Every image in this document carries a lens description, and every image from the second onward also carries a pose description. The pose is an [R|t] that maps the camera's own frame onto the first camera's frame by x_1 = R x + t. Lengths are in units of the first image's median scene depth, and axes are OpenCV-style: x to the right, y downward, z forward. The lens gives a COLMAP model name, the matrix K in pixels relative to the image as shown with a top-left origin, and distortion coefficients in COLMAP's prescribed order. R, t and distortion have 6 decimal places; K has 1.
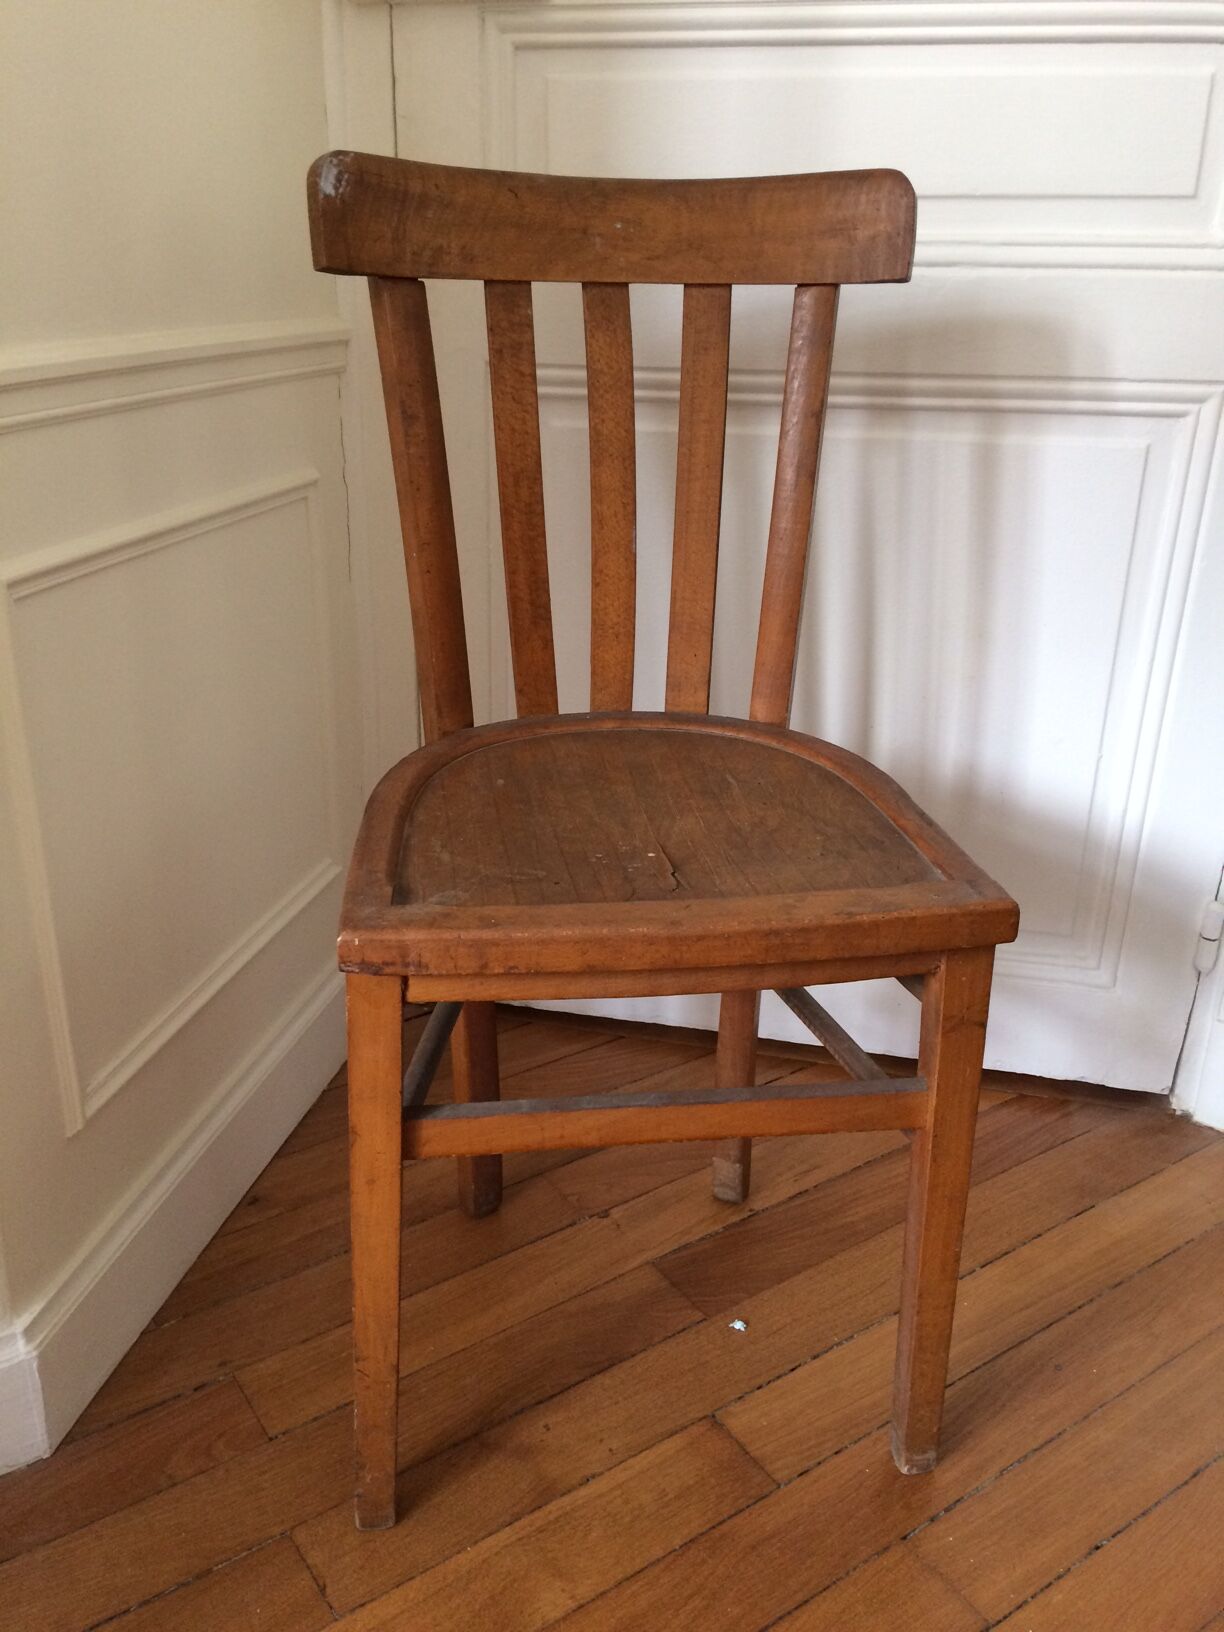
lens RADIAL K [[1384.4, 0, 612.0], [0, 1384.4, 816.0], [0, 0, 1]] dist [0.110241, -0.168525]
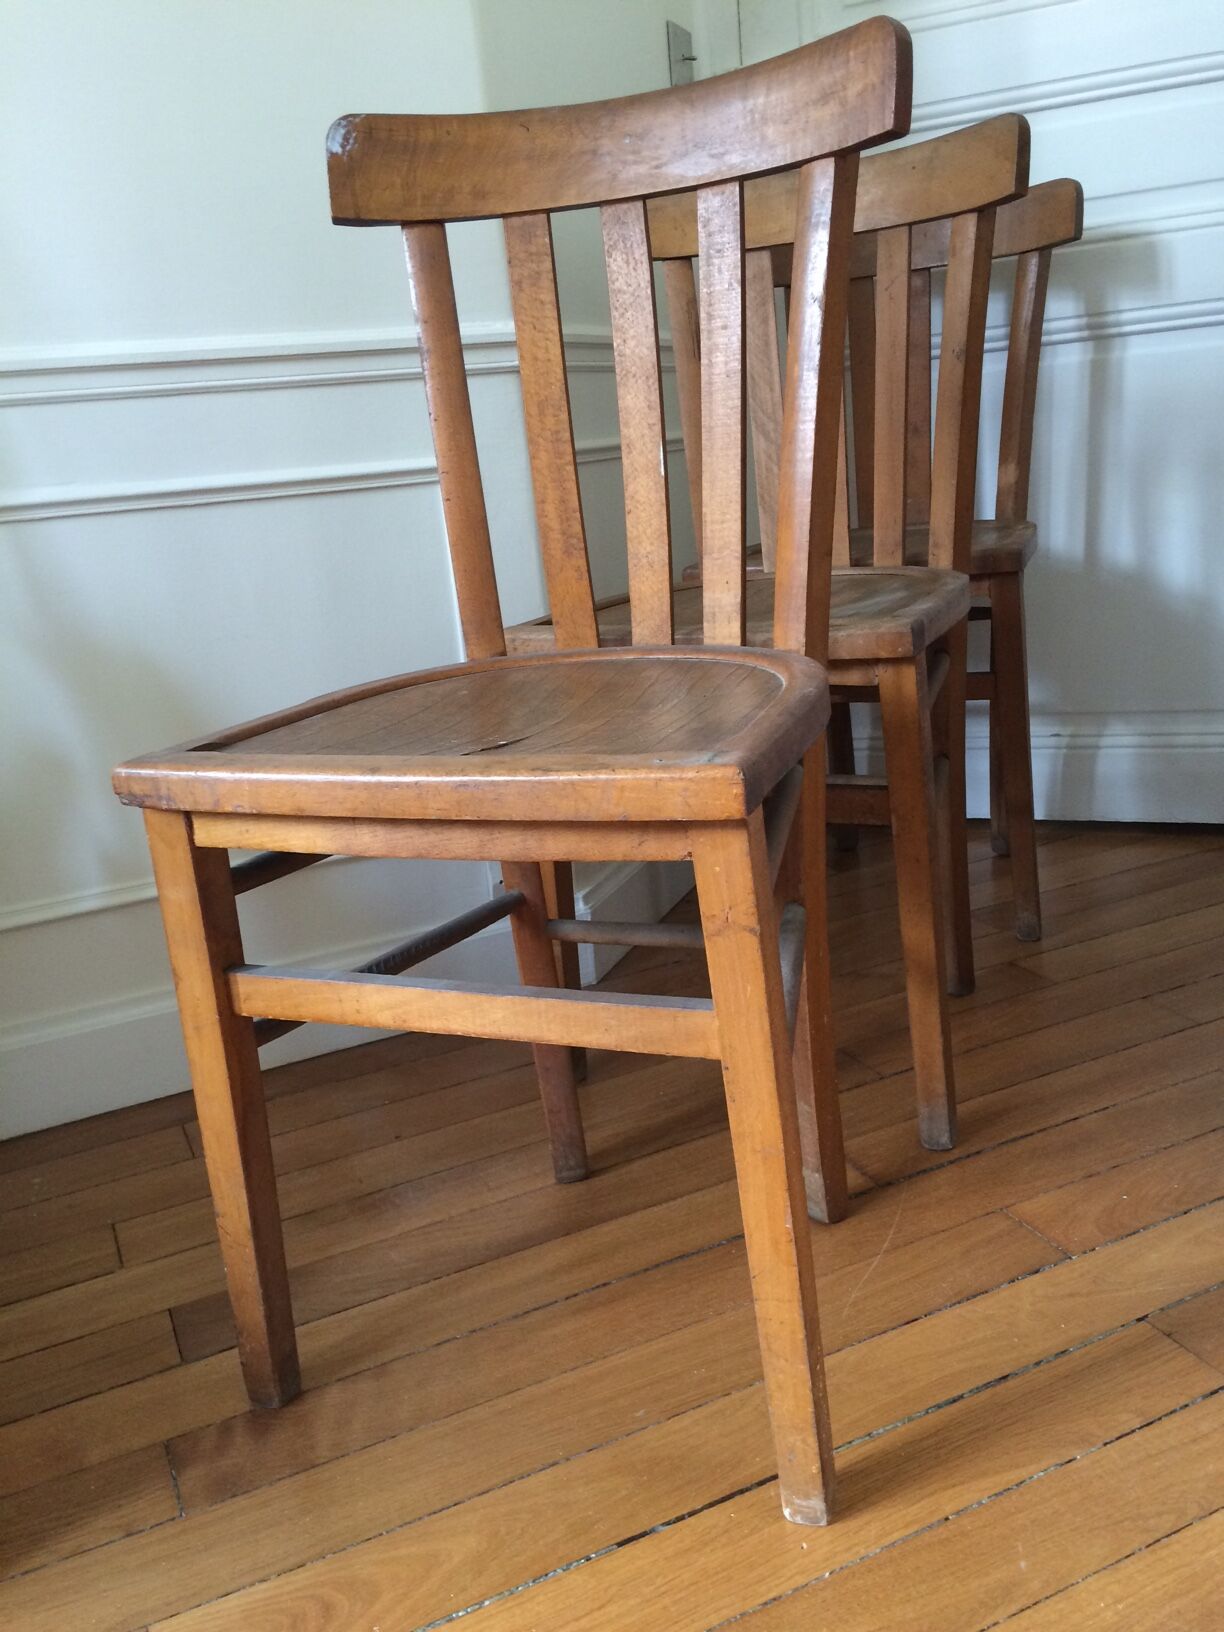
lens RADIAL K [[1384.4, 0, 612.0], [0, 1384.4, 816.0], [0, 0, 1]] dist [0.110241, -0.168525]
pose [[0.862640, 0.040330, -0.504208, 0.690243], [-0.088314, 0.993514, -0.071626, 0.167108], [0.498049, 0.106316, 0.860607, 0.256560]]
